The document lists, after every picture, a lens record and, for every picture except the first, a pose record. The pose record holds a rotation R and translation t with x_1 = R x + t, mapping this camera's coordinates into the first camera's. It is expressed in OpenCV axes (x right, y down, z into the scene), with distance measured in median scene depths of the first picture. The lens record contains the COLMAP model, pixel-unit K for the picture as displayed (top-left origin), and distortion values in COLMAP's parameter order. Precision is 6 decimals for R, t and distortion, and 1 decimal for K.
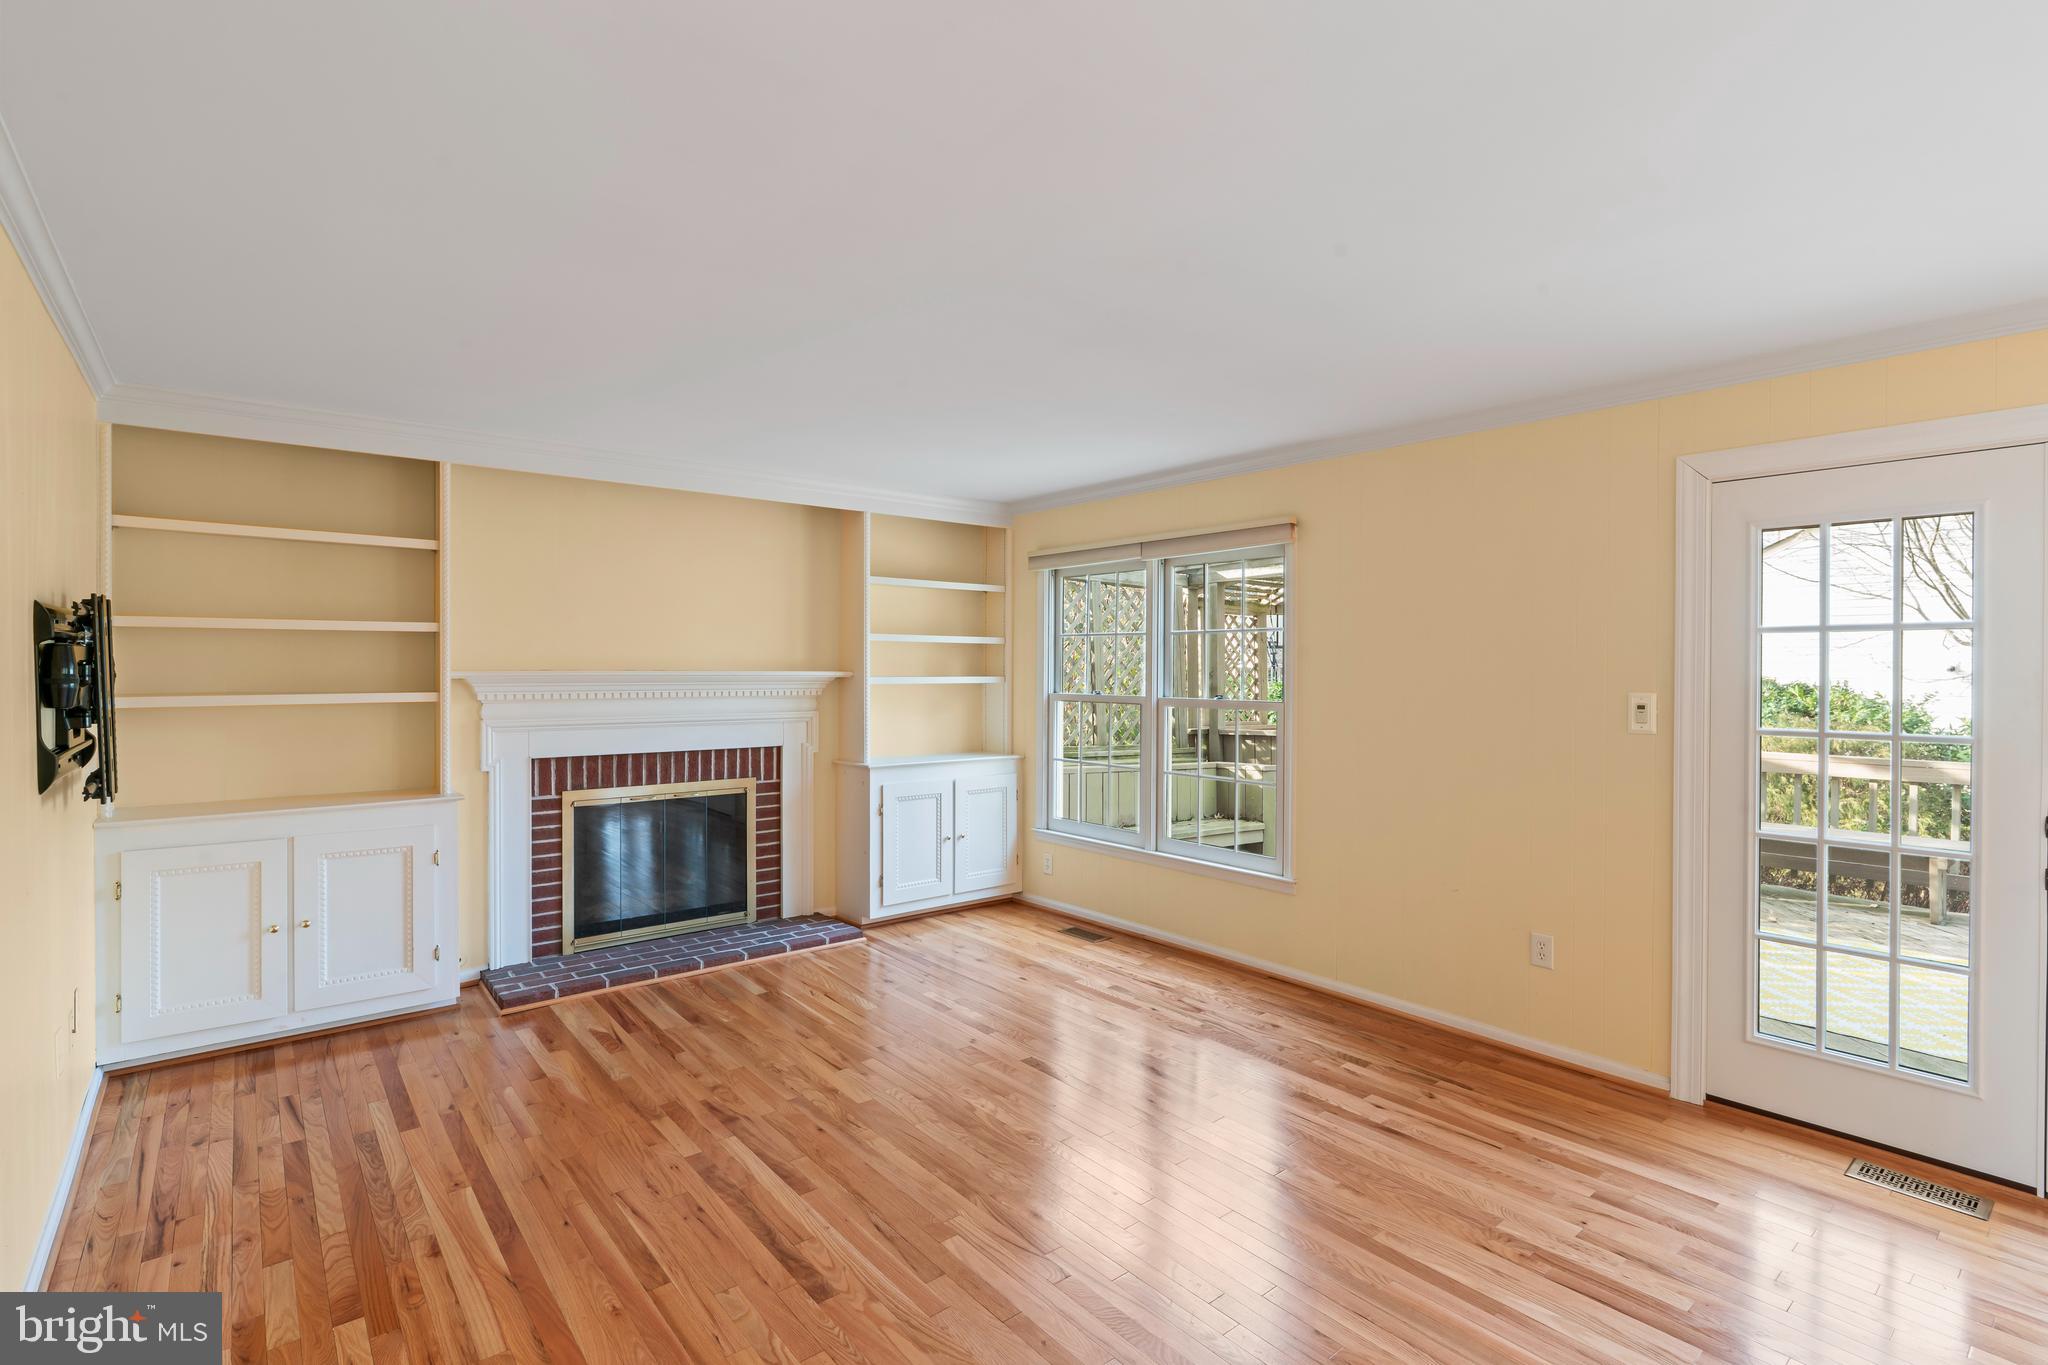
lens RADIAL K [[959.5, 0, 1024.2], [0, 959.5, 682.2], [0, 0, 1]] dist [-0.008570, 0.001062]
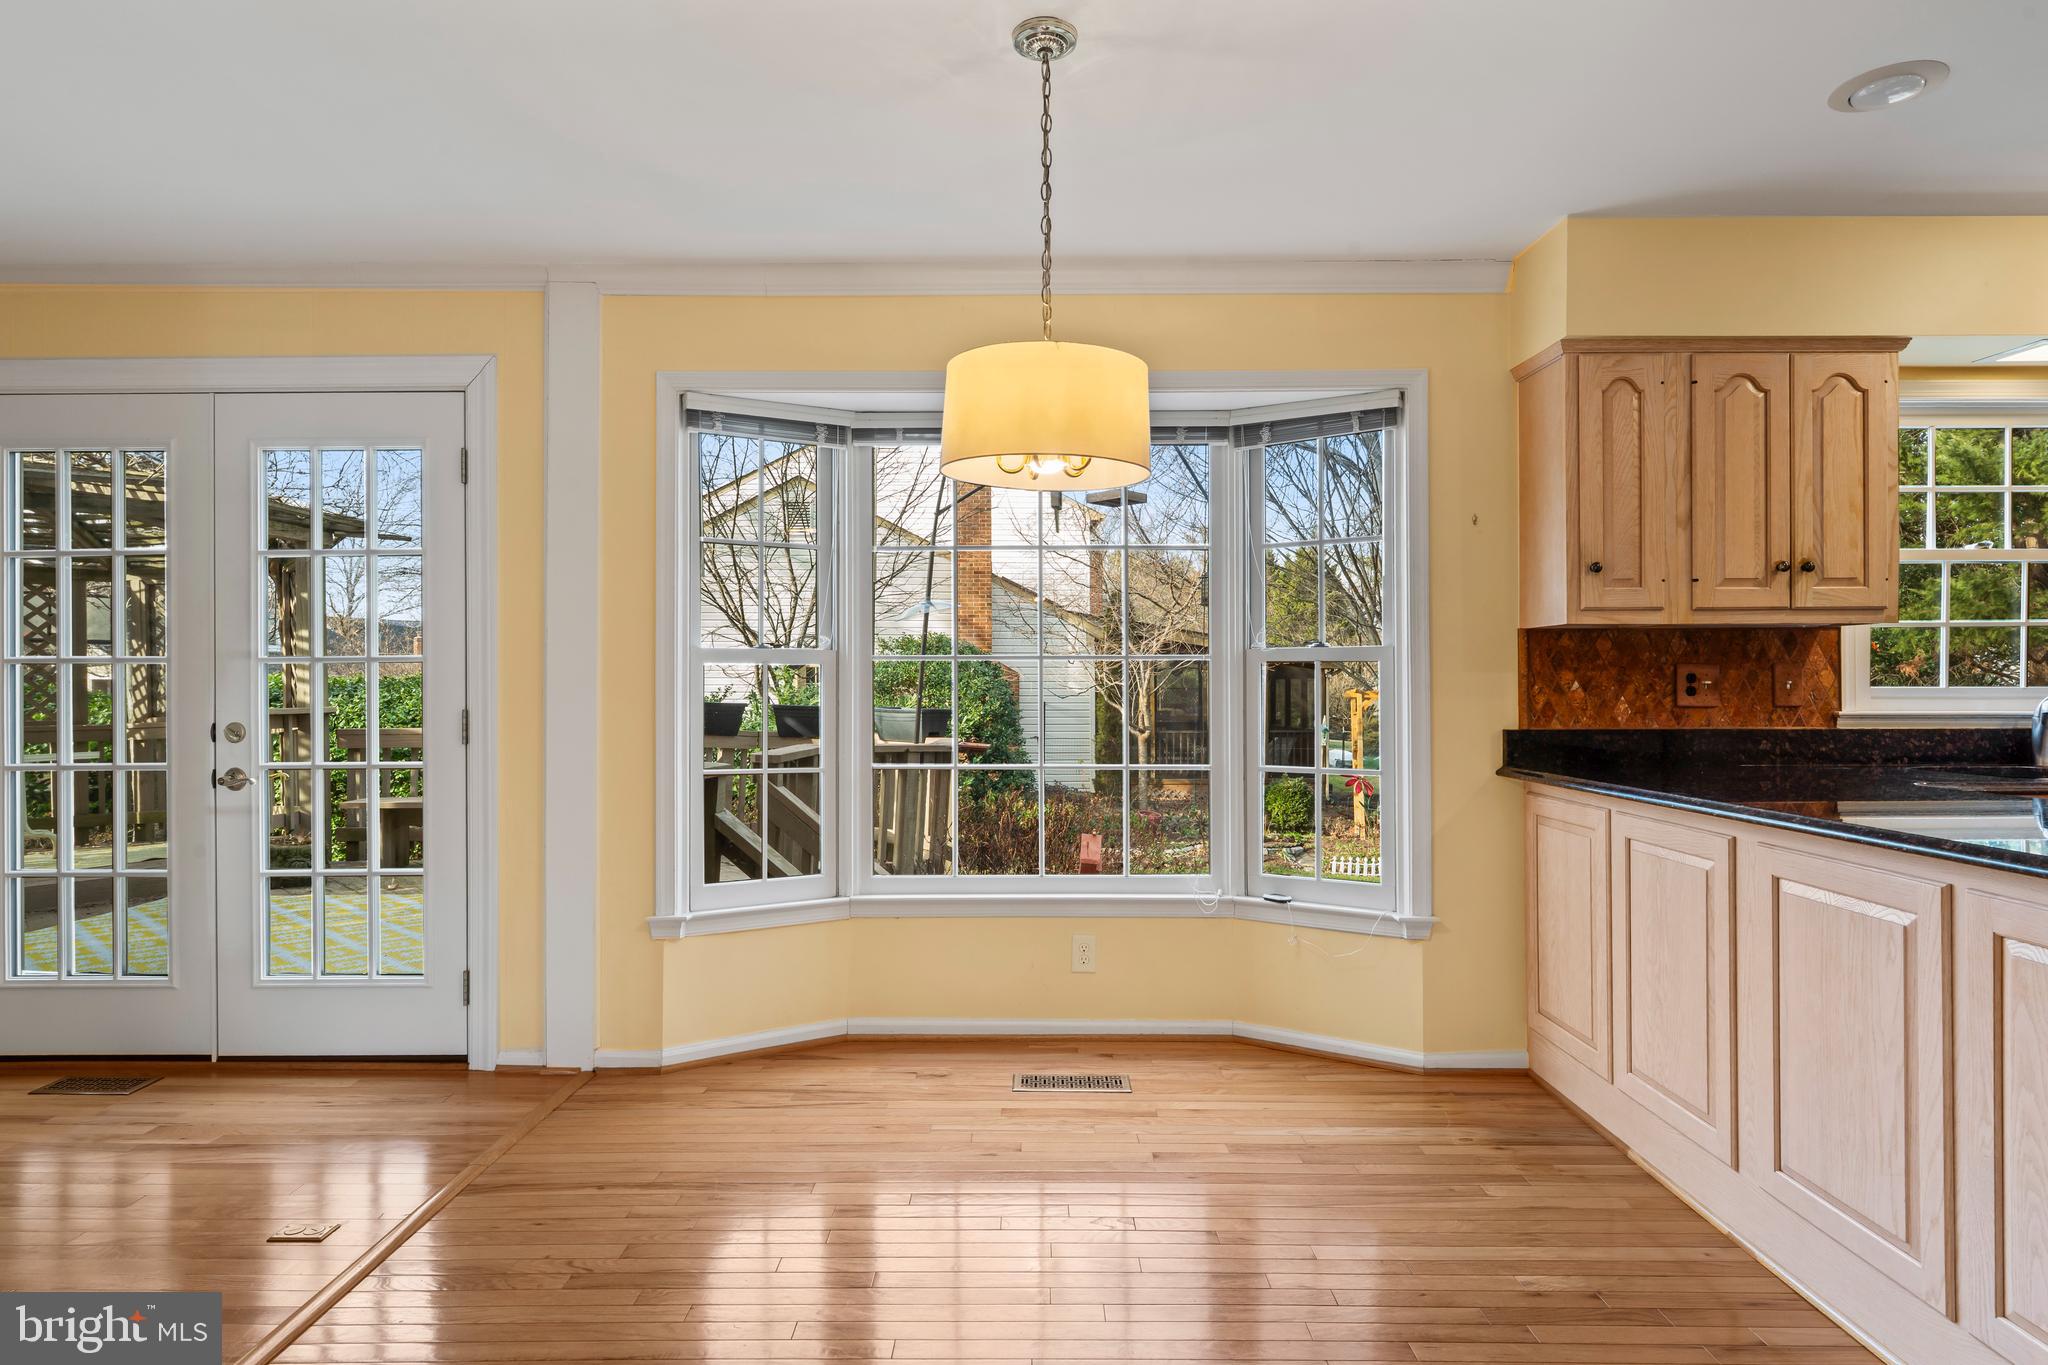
lens RADIAL K [[1109.8, 0, 1021.8], [0, 1109.8, 683.8], [0, 0, 1]] dist [-0.007143, 0.001962]
pose [[0.641057, -0.001514, 0.767492, 0.341943], [0.017031, 0.999780, -0.012253, 0.064608], [-0.767305, 0.020926, 0.640941, -0.287662]]
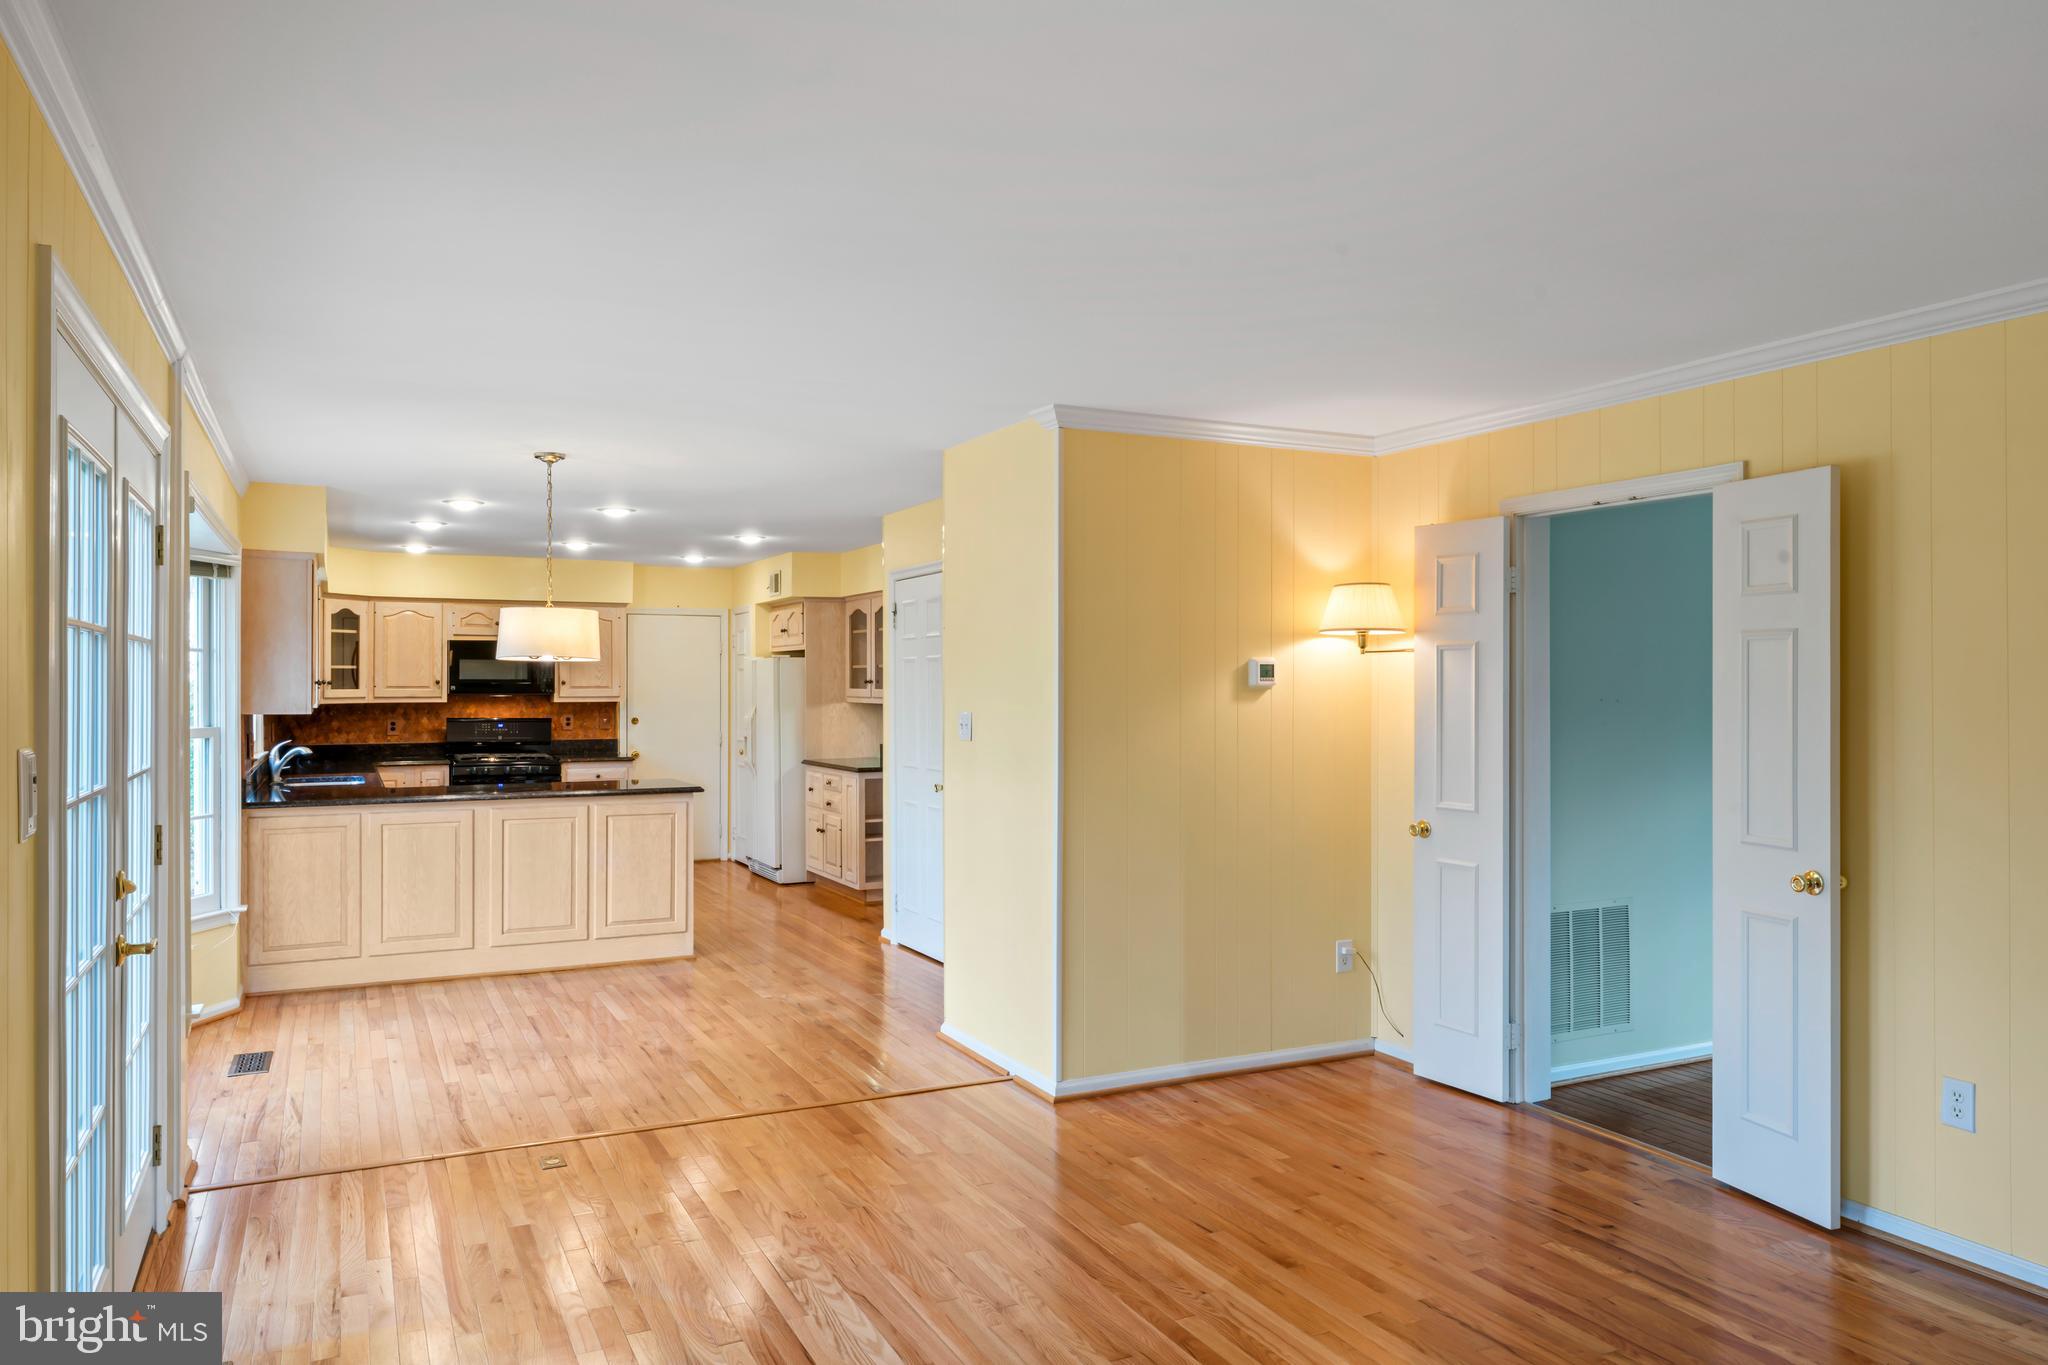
lens RADIAL K [[1357.7, 0, 1019.8], [0, 1357.7, 682.0], [0, 0, 1]] dist [-0.033437, -0.000805]
pose [[-0.972599, -0.000969, 0.232486, 0.045491], [0.002188, 0.999909, 0.013321, -0.015383], [-0.232478, 0.013465, -0.972509, 0.942388]]
